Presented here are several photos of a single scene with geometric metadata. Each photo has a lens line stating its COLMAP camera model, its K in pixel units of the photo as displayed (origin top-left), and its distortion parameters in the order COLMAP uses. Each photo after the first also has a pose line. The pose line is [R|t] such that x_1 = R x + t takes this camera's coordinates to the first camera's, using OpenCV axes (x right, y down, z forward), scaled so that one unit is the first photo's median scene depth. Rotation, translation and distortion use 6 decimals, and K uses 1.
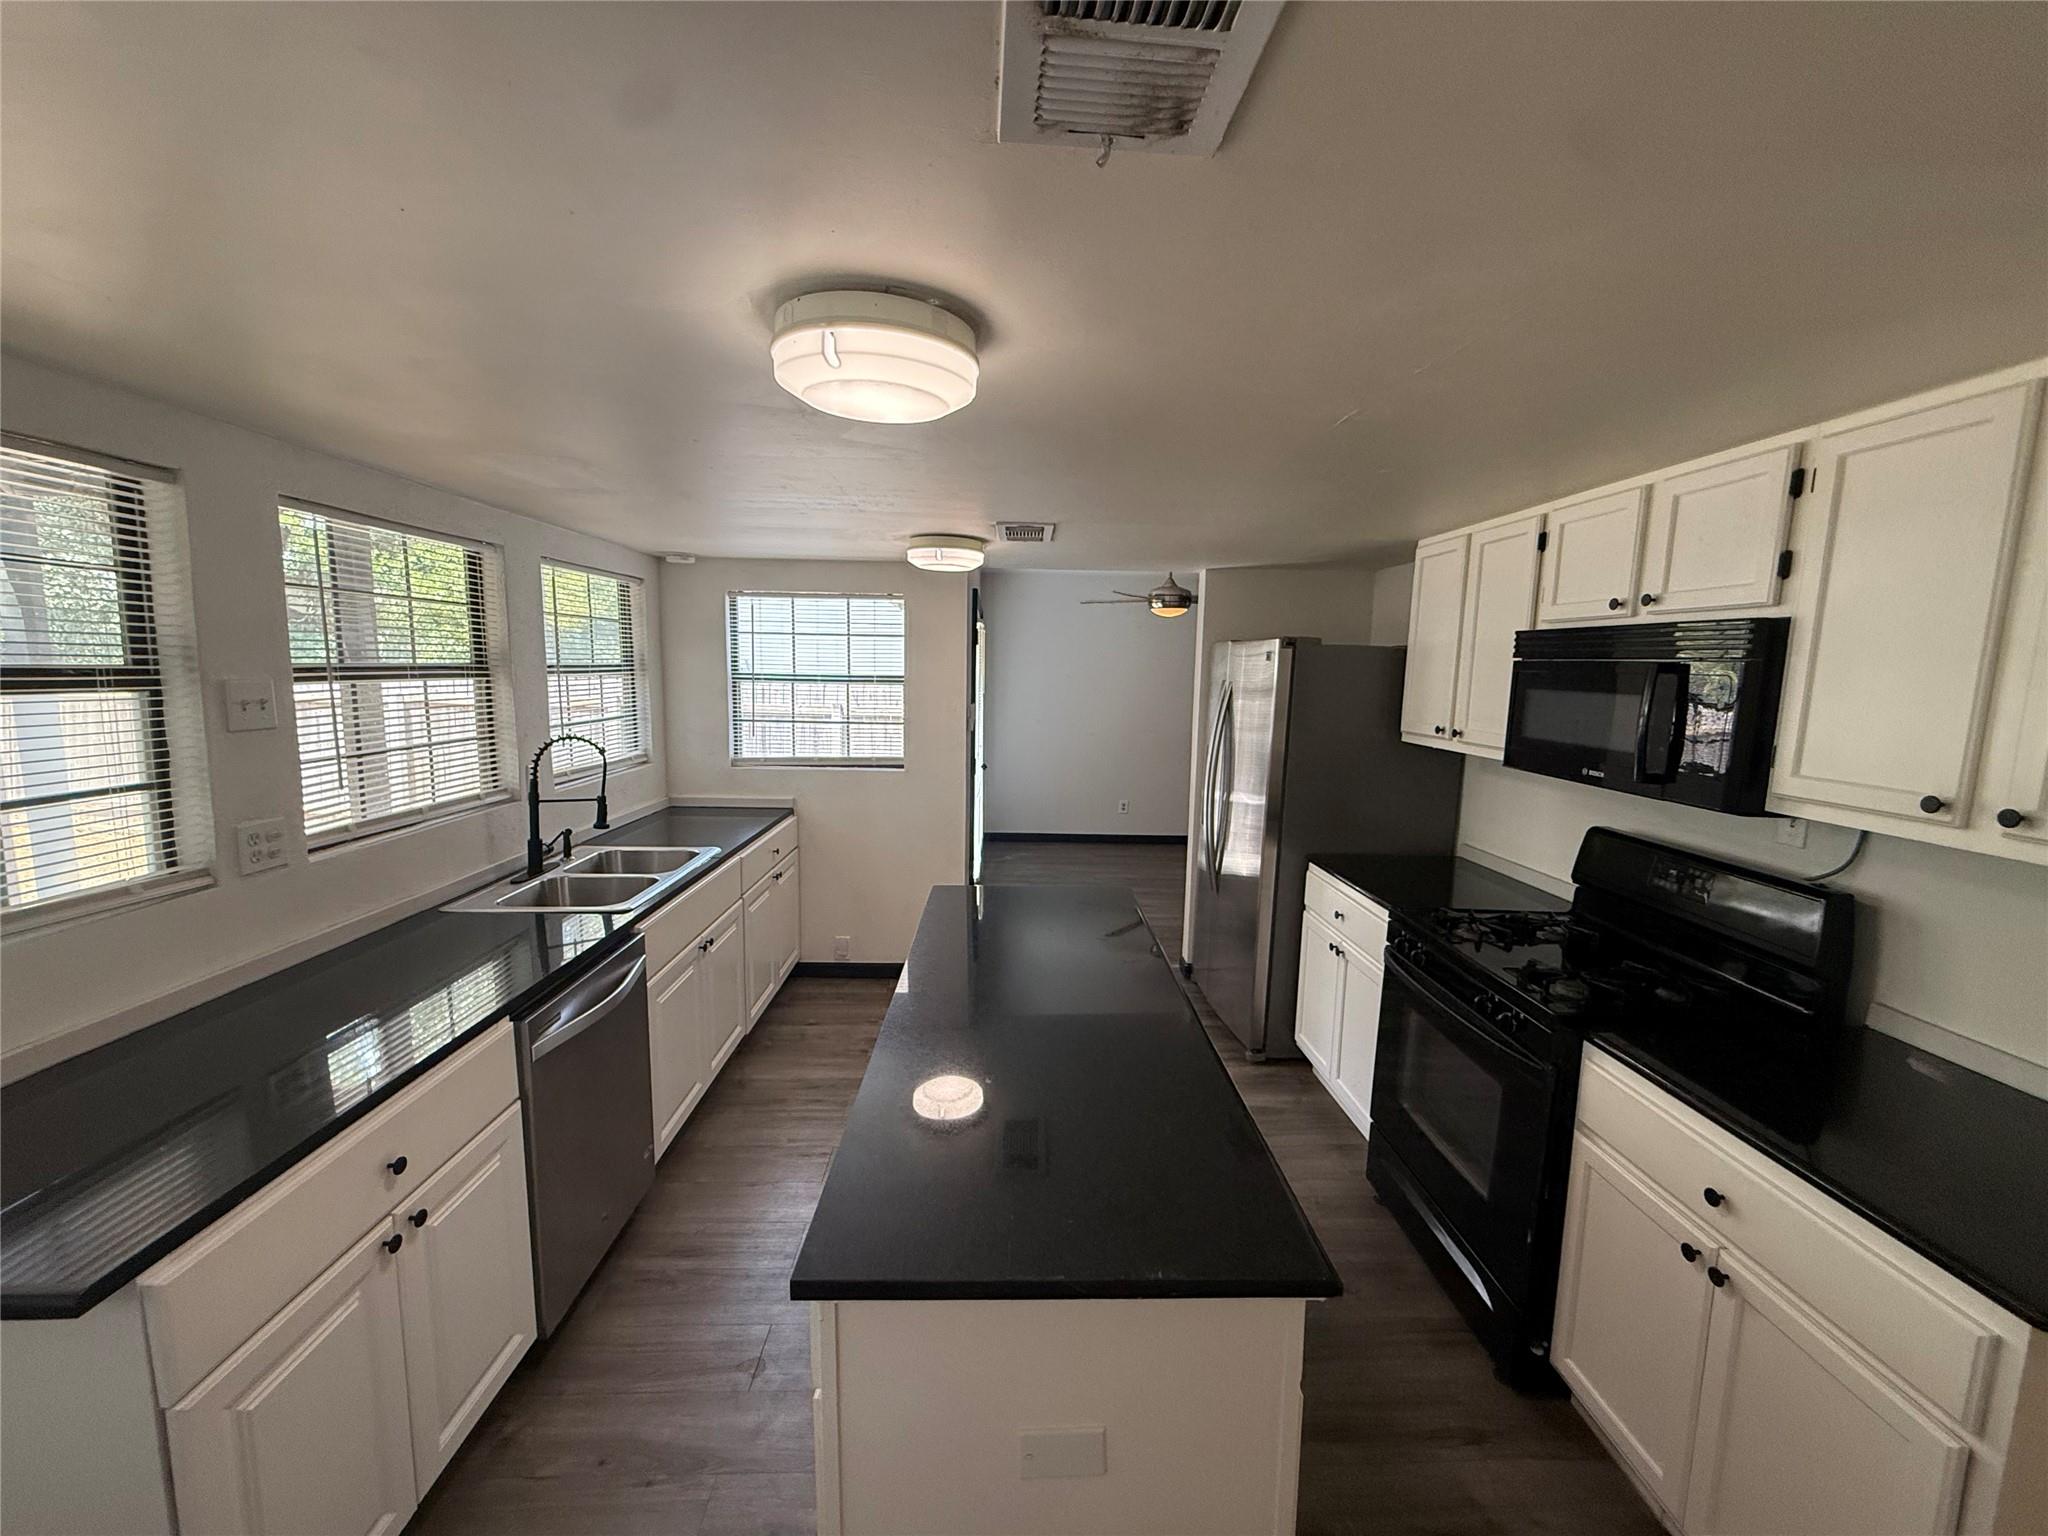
lens RADIAL K [[813.0, 0, 1022.4], [0, 813.0, 769.9], [0, 0, 1]] dist [0.000190, -0.000426]
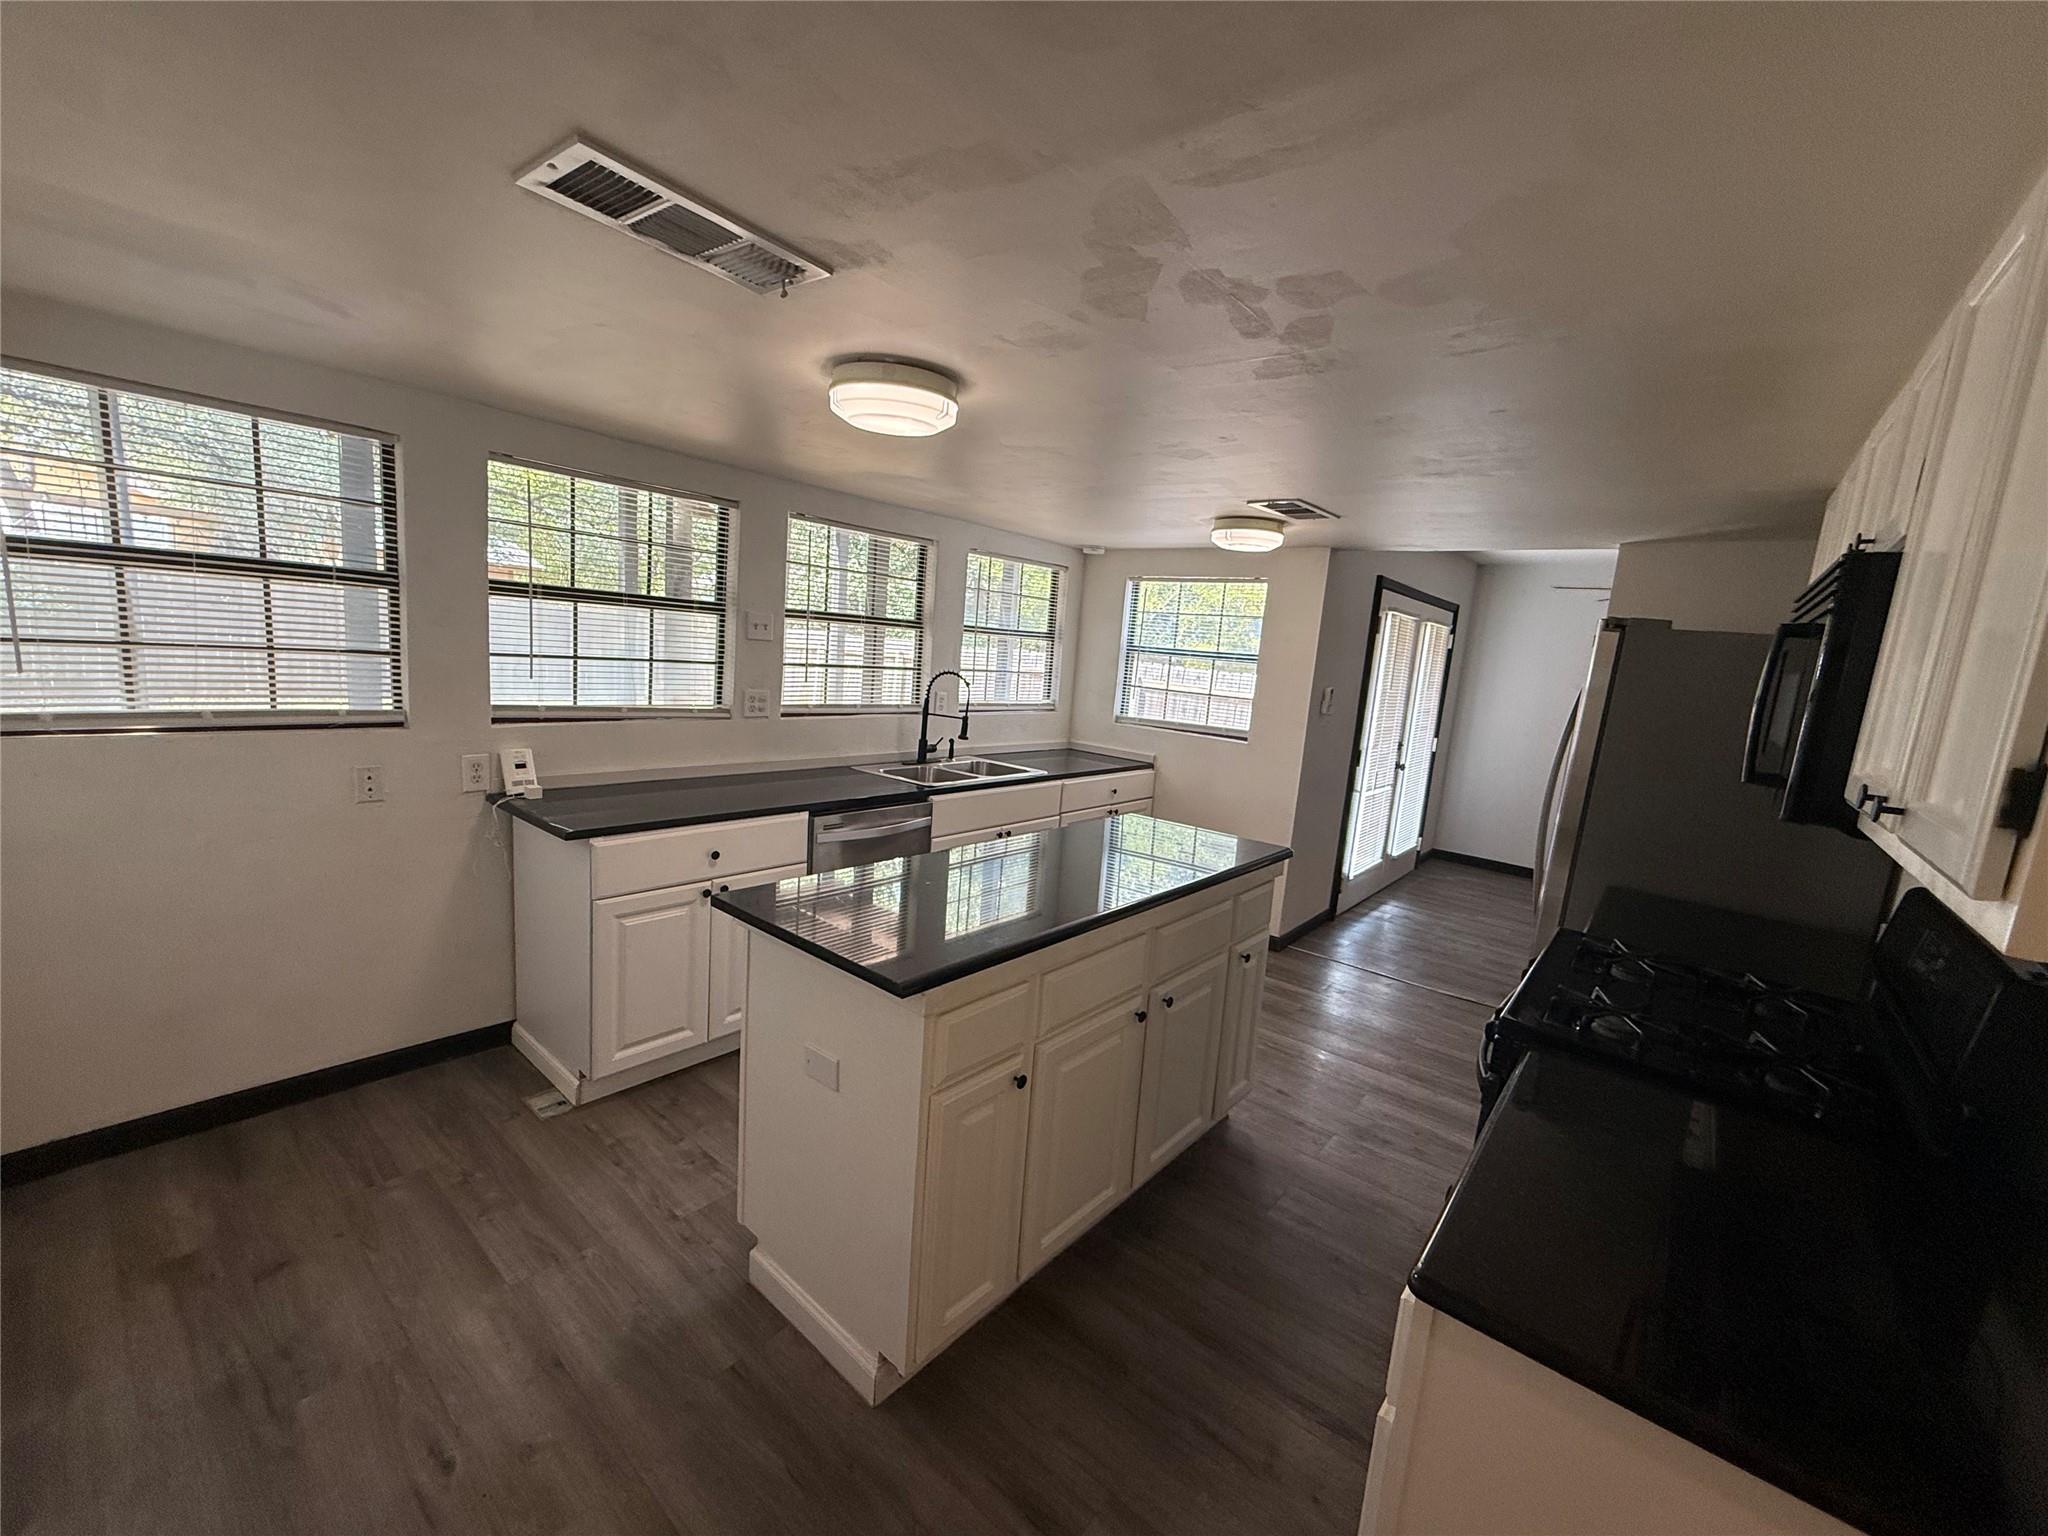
lens RADIAL K [[813.0, 0, 1023.9], [0, 813.0, 772.4], [0, 0, 1]] dist [0.000190, -0.000426]
pose [[0.749486, 0.145080, -0.645927, 0.556615], [-0.148735, 0.987650, 0.049253, 0.049990], [0.645095, 0.059157, 0.761809, -0.004417]]
